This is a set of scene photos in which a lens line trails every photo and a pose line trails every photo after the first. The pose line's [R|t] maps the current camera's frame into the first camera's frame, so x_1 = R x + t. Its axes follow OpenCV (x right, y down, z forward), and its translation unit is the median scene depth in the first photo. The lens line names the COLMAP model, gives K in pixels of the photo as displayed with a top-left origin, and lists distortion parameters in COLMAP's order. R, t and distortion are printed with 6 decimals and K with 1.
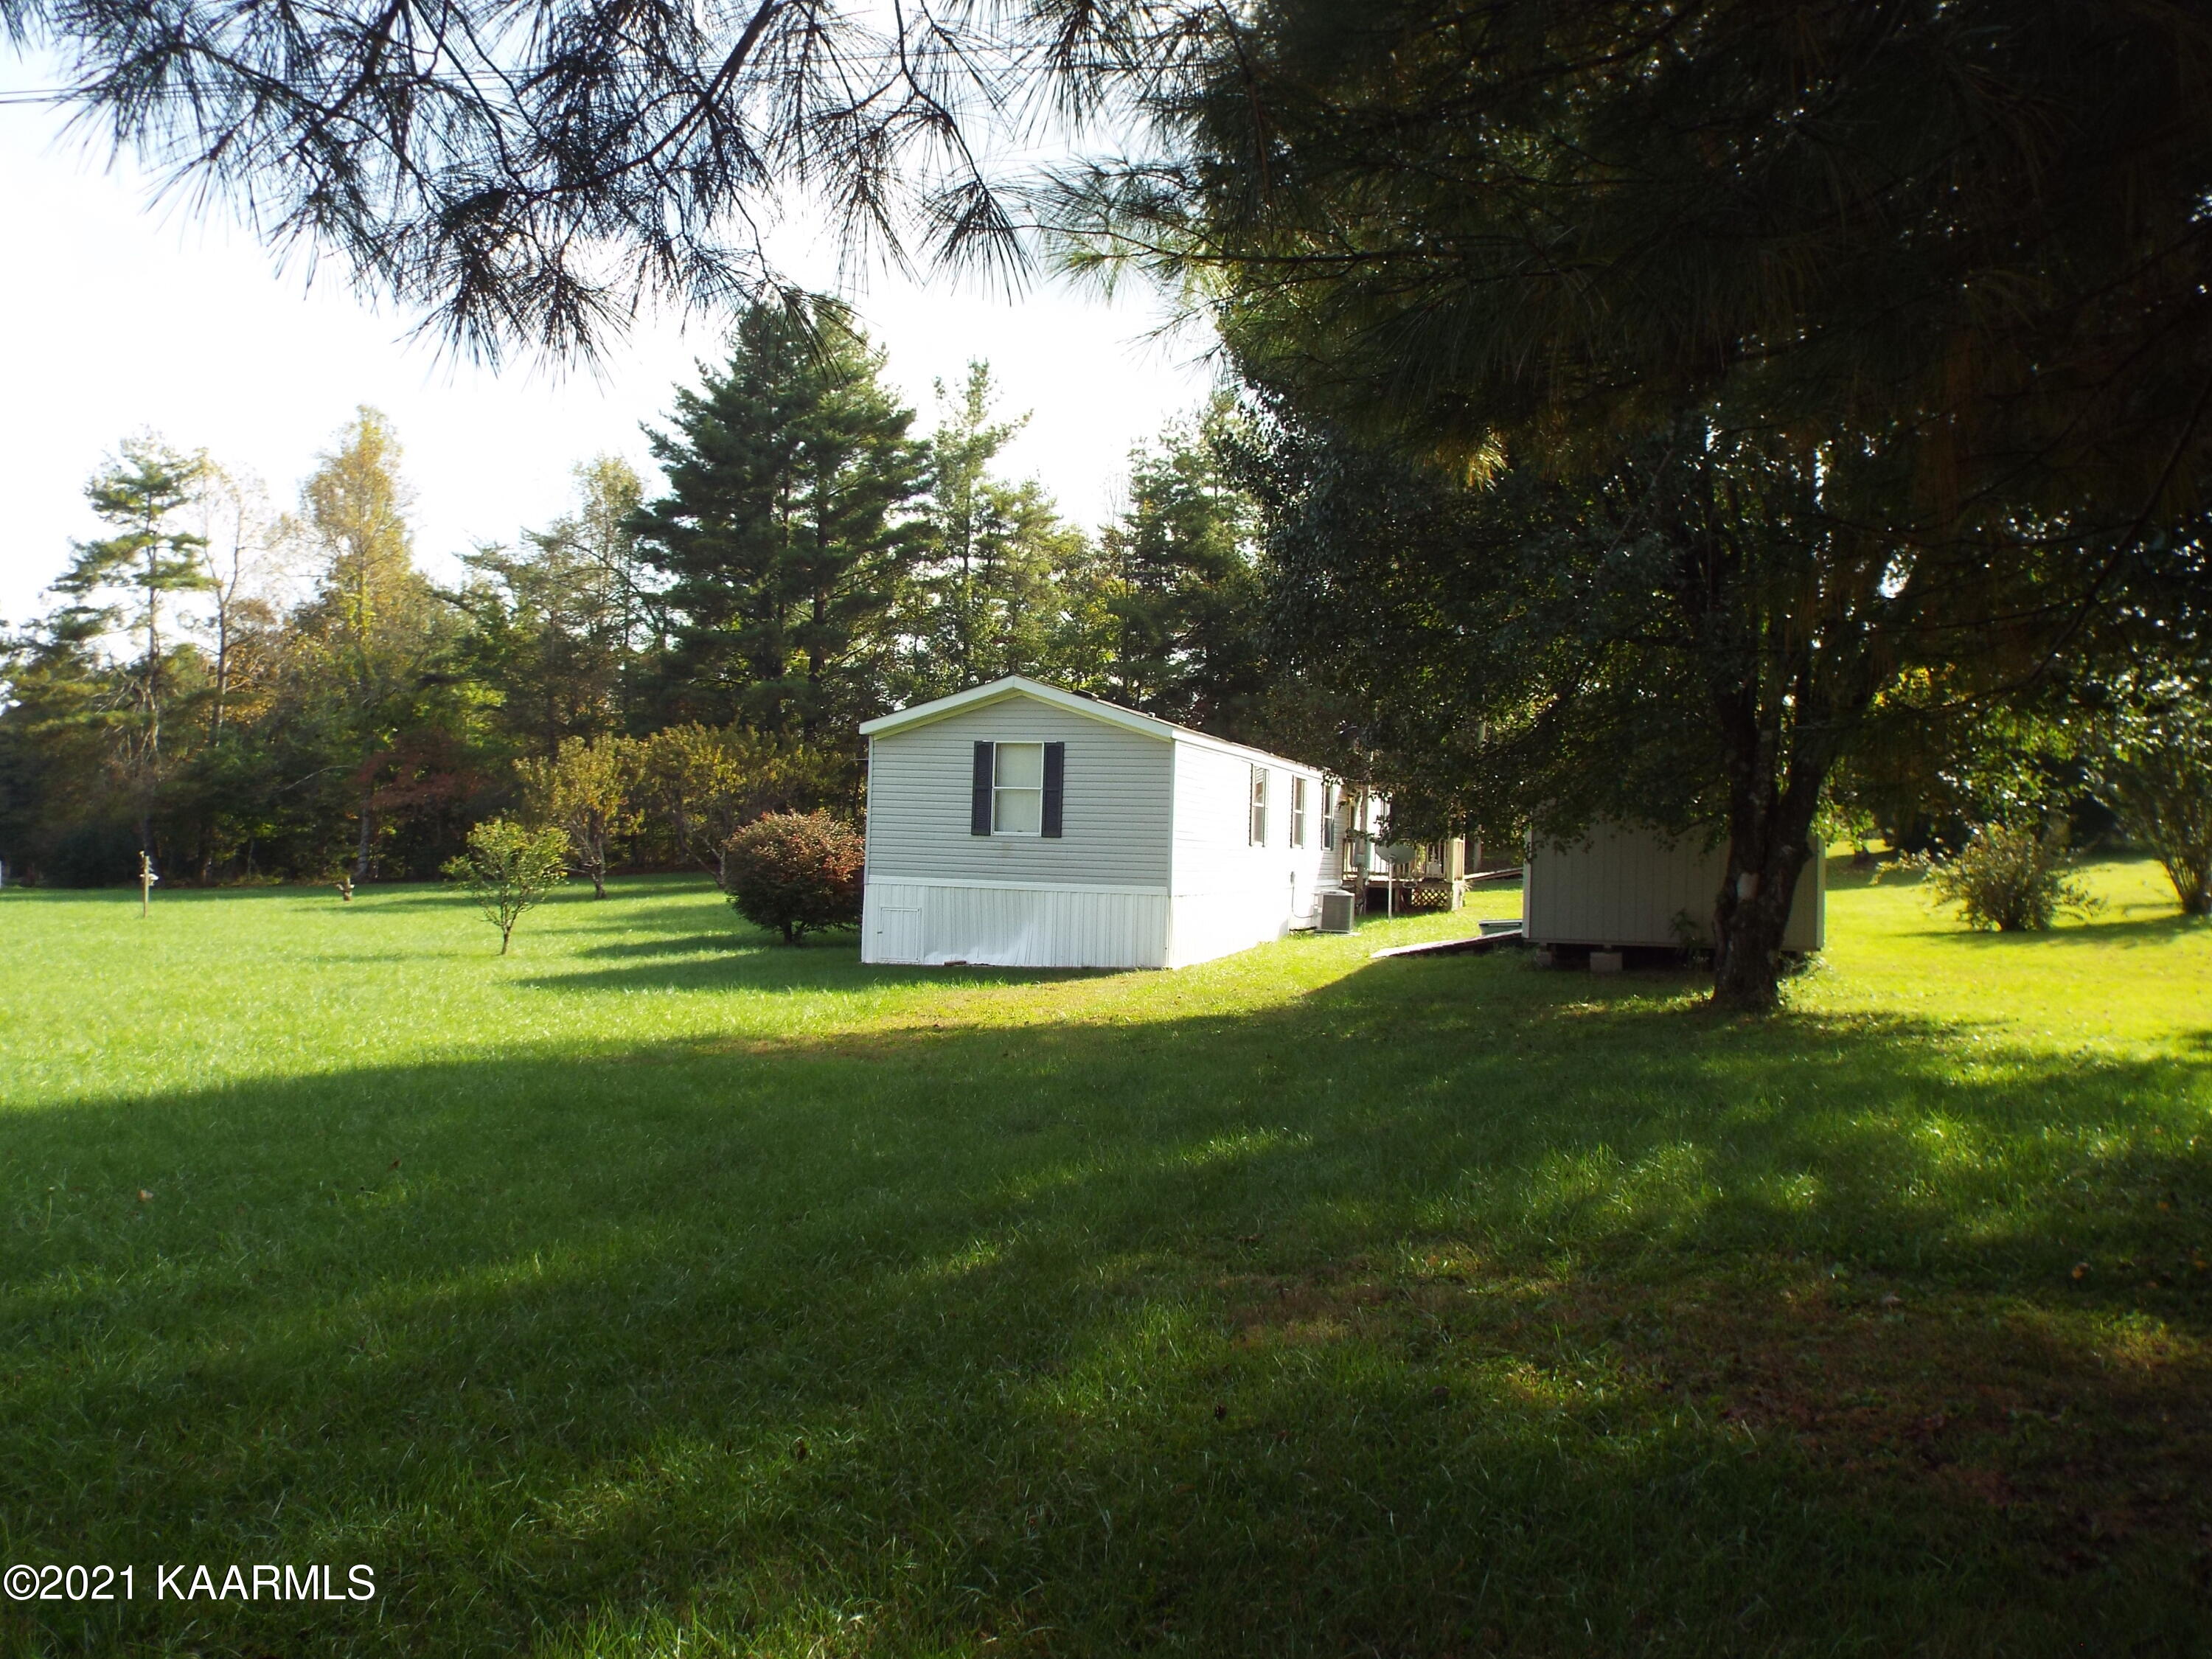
lens RADIAL K [[1694.1, 0, 1109.4], [0, 1694.1, 838.5], [0, 0, 1]] dist [0.016490, 0.016382]
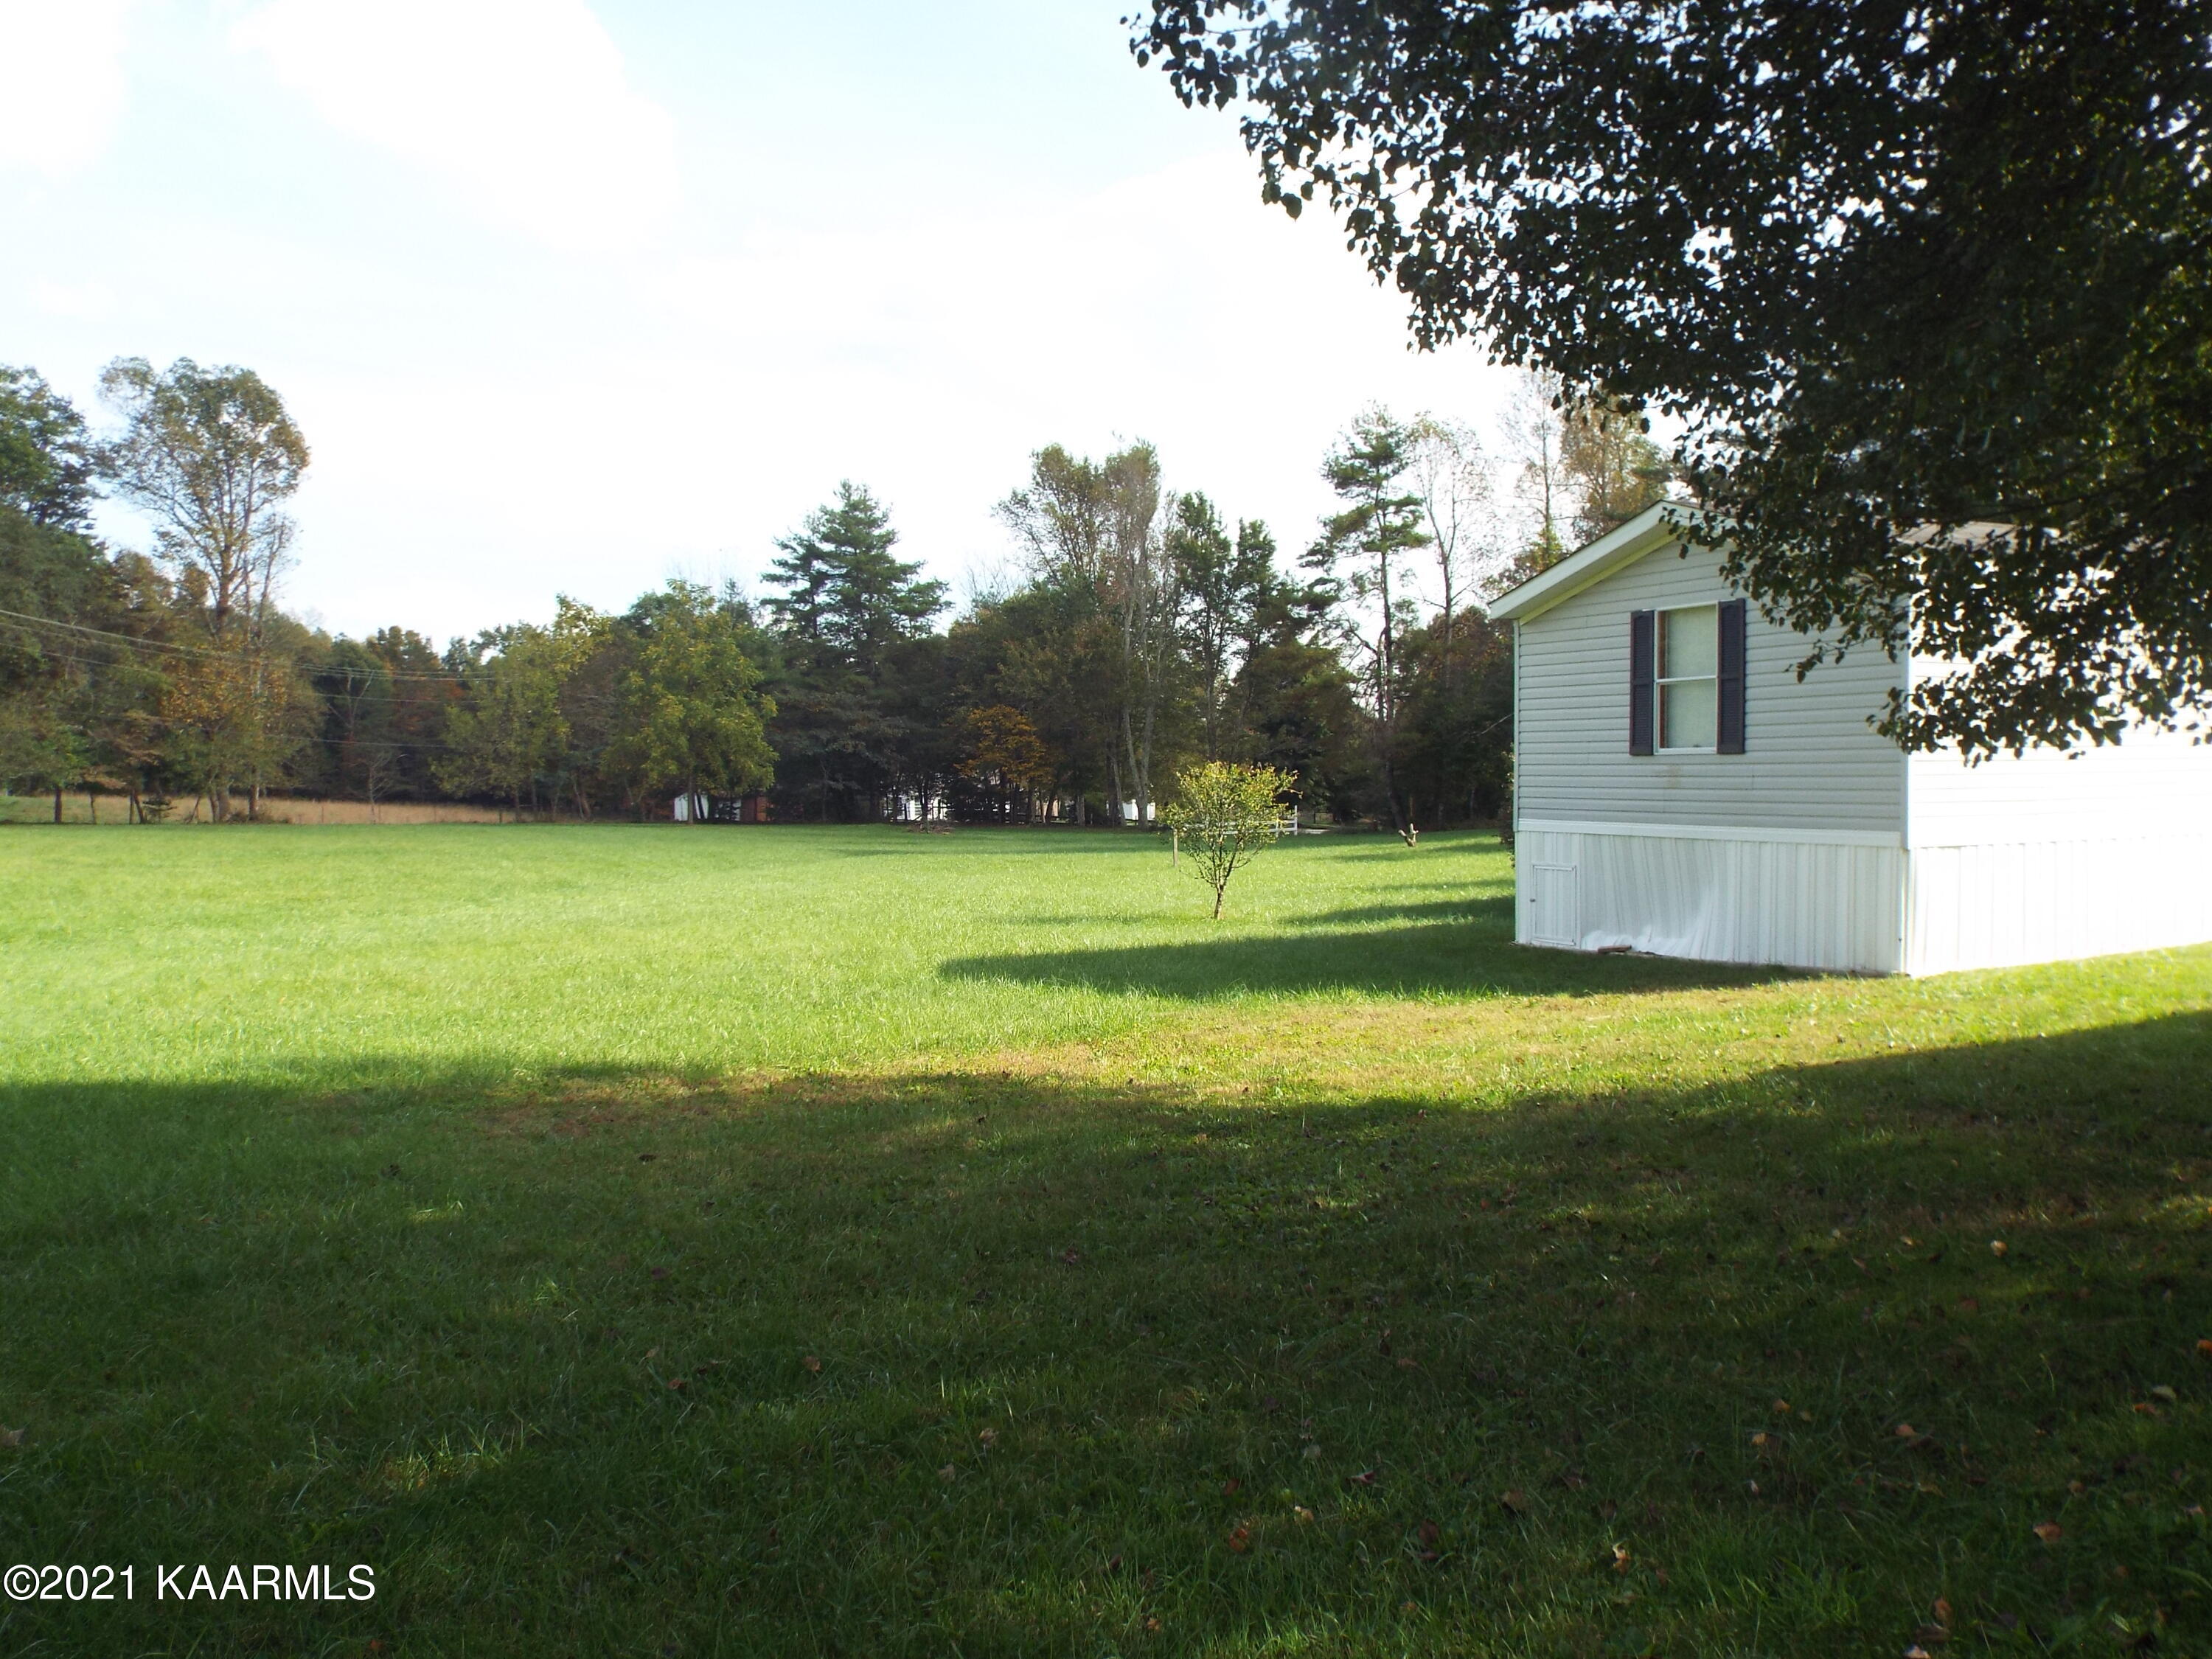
lens RADIAL K [[1694.1, 0, 1109.4], [0, 1694.1, 838.5], [0, 0, 1]] dist [0.016490, 0.016382]
pose [[0.692273, -0.010521, -0.721559, 0.087361], [0.037725, 0.999054, 0.021627, 0.002802], [0.720649, -0.042192, 0.692016, 0.137429]]
